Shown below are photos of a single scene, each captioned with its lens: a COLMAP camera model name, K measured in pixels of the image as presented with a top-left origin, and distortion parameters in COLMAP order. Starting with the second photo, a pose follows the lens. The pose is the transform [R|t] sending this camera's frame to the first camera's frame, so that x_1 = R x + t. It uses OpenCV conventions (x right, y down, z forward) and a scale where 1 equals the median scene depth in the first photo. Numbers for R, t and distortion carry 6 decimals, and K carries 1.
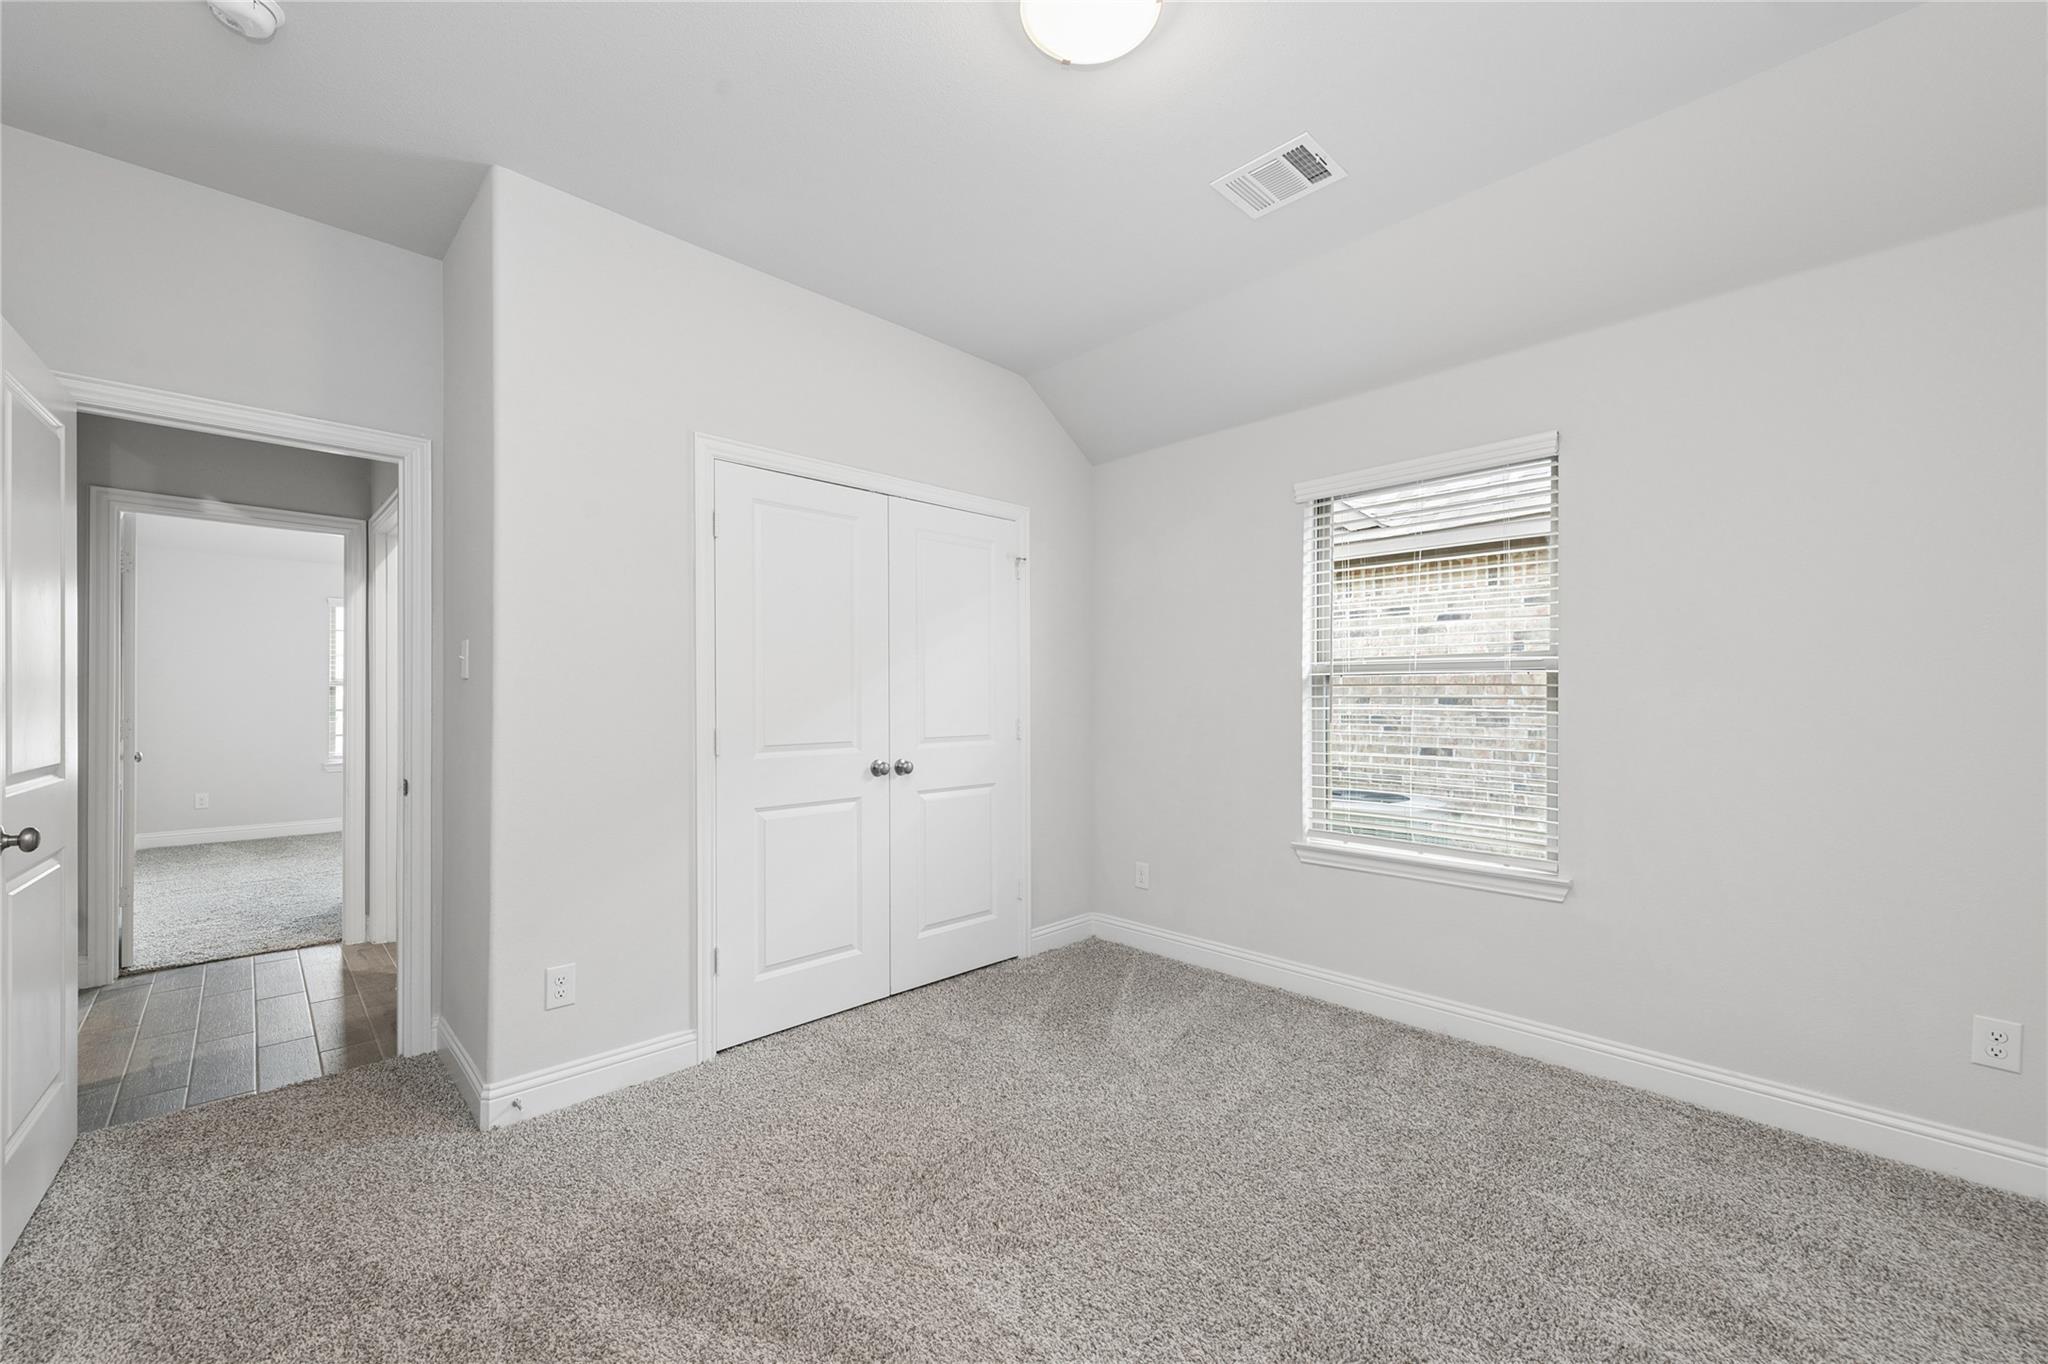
lens RADIAL K [[821.1, 0, 1040.1], [0, 821.1, 694.2], [0, 0, 1]] dist [0.016724, -0.004661]
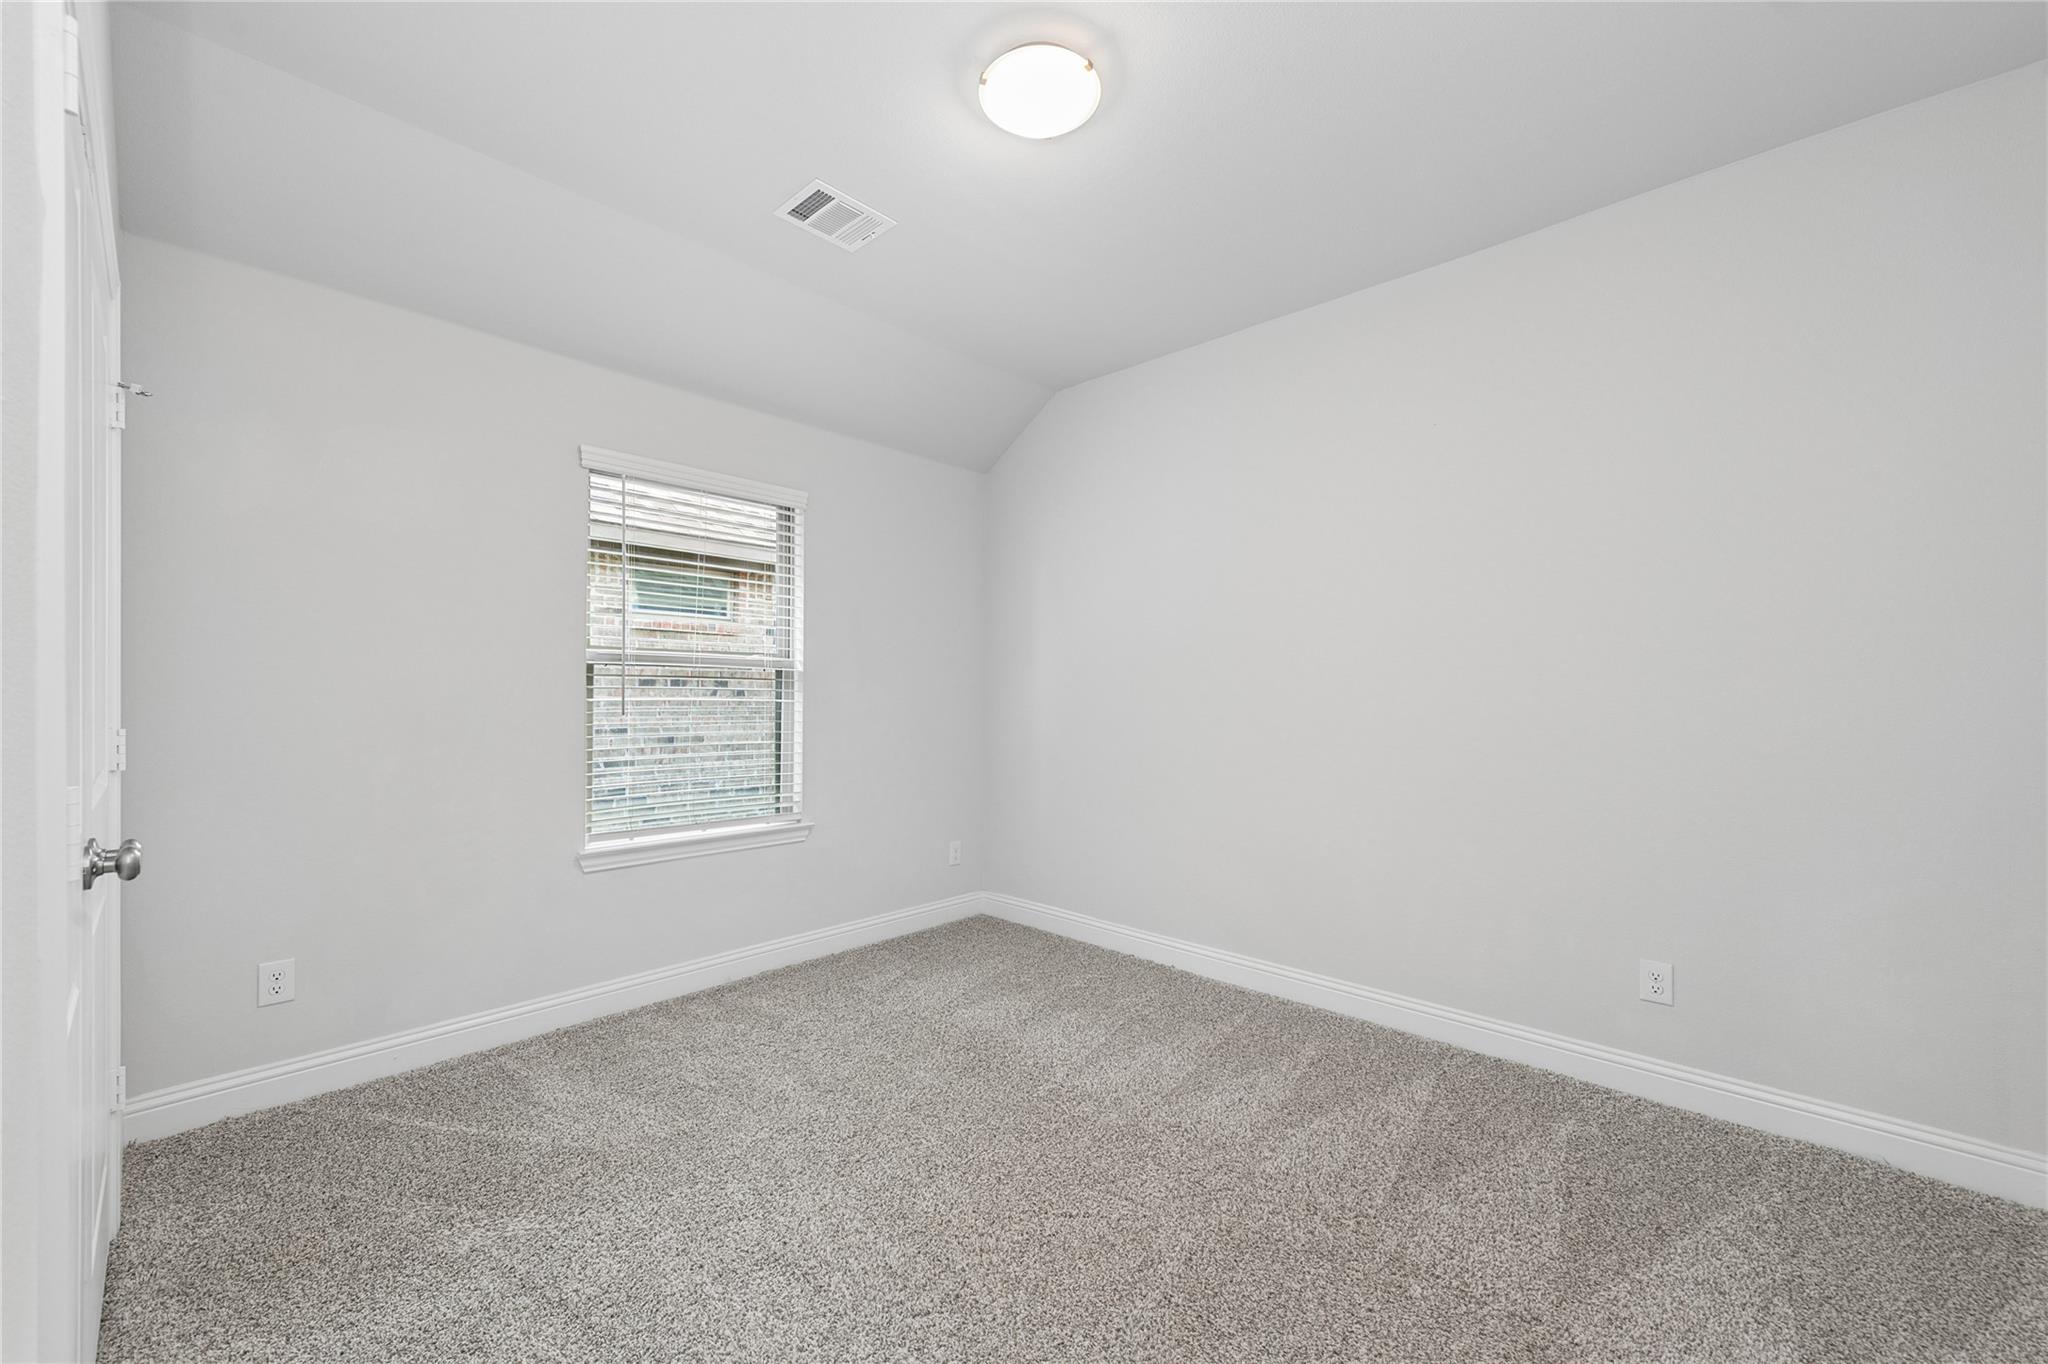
lens RADIAL K [[821.1, 0, 1017.1], [0, 821.1, 685.4], [0, 0, 1]] dist [0.016724, -0.004661]
pose [[-0.044073, 0.004669, 0.999017, -0.644454], [-0.016119, 0.999856, -0.005384, -0.001745], [-0.998898, -0.016340, -0.043992, 0.625821]]
